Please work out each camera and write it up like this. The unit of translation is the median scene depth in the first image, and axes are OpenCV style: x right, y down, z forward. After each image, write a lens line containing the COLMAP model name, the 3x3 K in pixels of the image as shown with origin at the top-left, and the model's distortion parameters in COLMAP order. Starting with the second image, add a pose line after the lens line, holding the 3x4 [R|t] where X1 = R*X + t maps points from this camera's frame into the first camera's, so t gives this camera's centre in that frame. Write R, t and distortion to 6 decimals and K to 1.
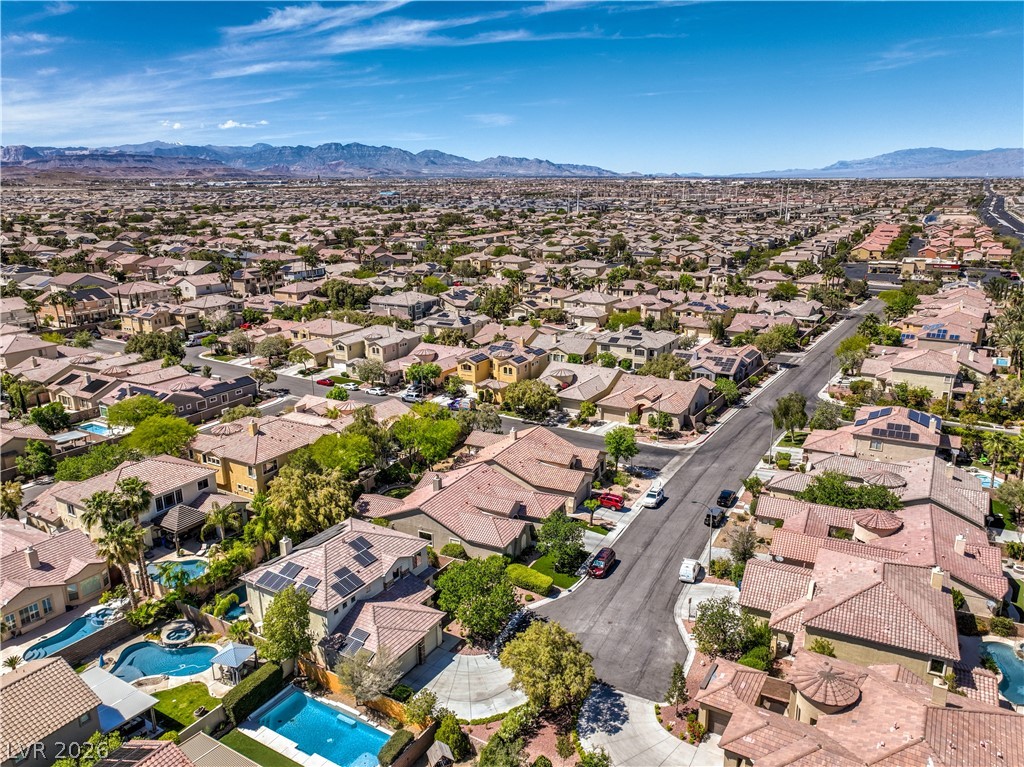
lens RADIAL K [[721.1, 0, 514.9], [0, 721.1, 396.7], [0, 0, 1]] dist [0.005380, 0.004692]
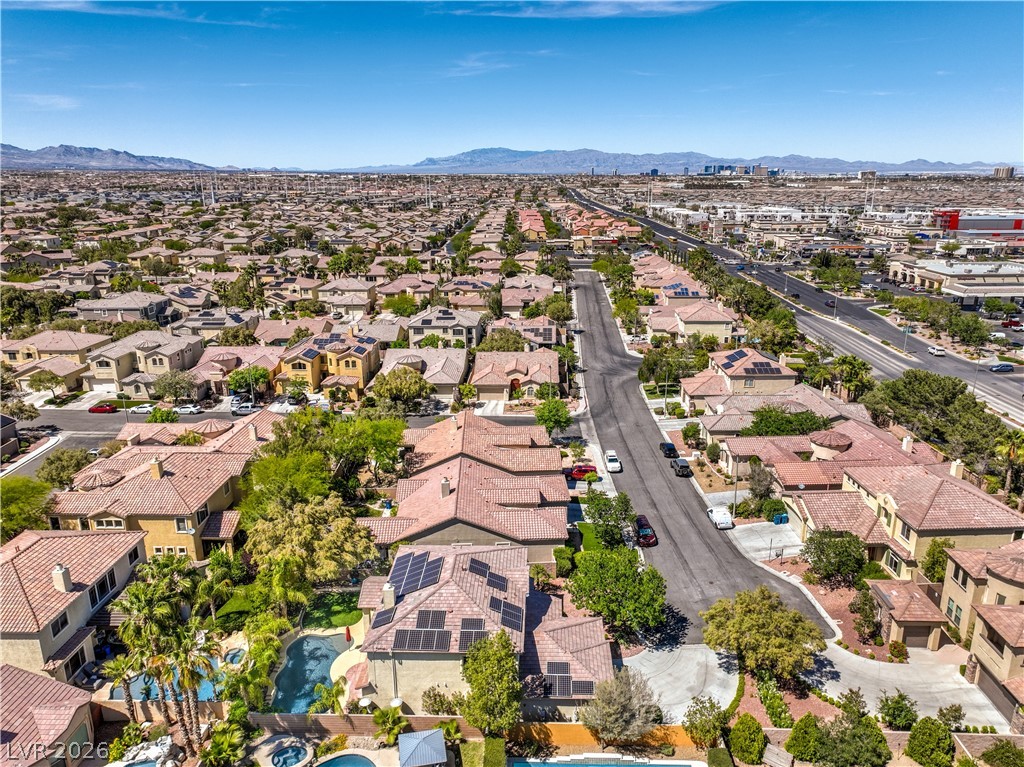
lens RADIAL K [[720.5, 0, 514.9], [0, 720.5, 384.9], [0, 0, 1]] dist [-0.001985, 0.015863]
pose [[0.872148, -0.132161, 0.471053, -0.247502], [0.135530, 0.990407, 0.026942, -0.006768], [-0.470095, 0.040344, 0.881693, 0.119646]]
